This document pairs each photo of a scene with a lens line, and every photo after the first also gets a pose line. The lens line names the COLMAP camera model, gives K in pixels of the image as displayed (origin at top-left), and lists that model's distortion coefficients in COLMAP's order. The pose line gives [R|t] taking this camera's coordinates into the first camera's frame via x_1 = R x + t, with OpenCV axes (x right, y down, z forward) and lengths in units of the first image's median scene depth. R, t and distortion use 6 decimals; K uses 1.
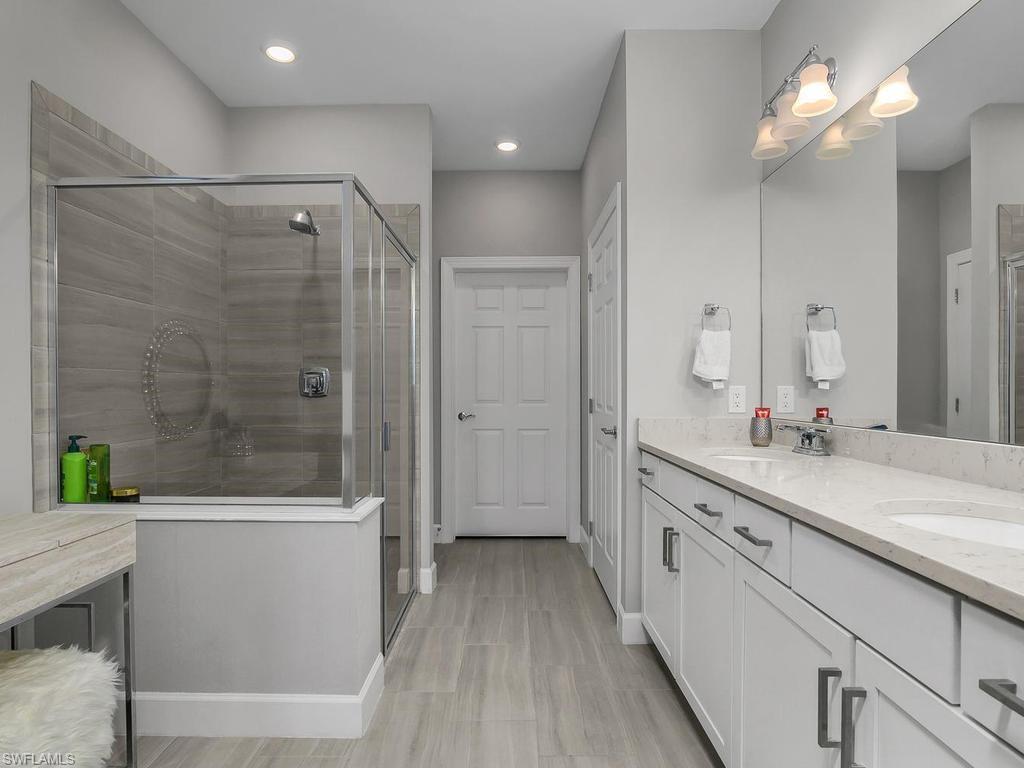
lens RADIAL K [[577.2, 0, 511.2], [0, 577.2, 390.2], [0, 0, 1]] dist [-0.018935, 0.001171]
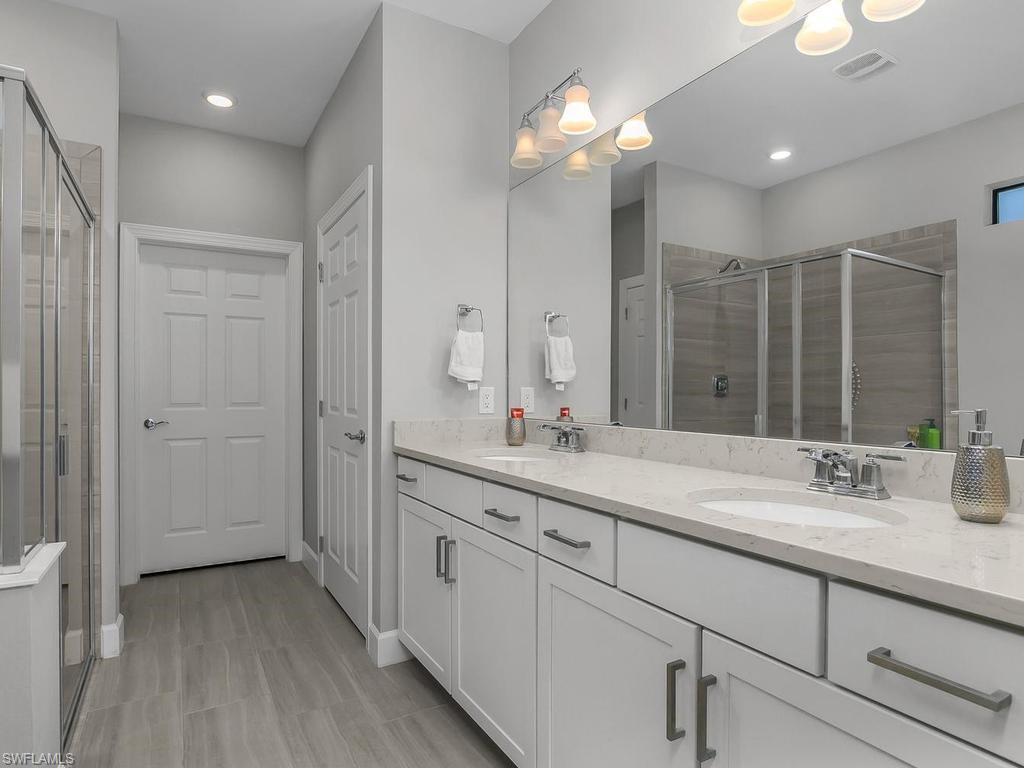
lens RADIAL K [[577.2, 0, 511.2], [0, 577.2, 390.2], [0, 0, 1]] dist [-0.018935, 0.001171]
pose [[0.865511, 0.001679, 0.500886, -0.083301], [-0.000452, 0.999997, -0.002571, 0.000742], [-0.500889, 0.001999, 0.865509, 0.098783]]
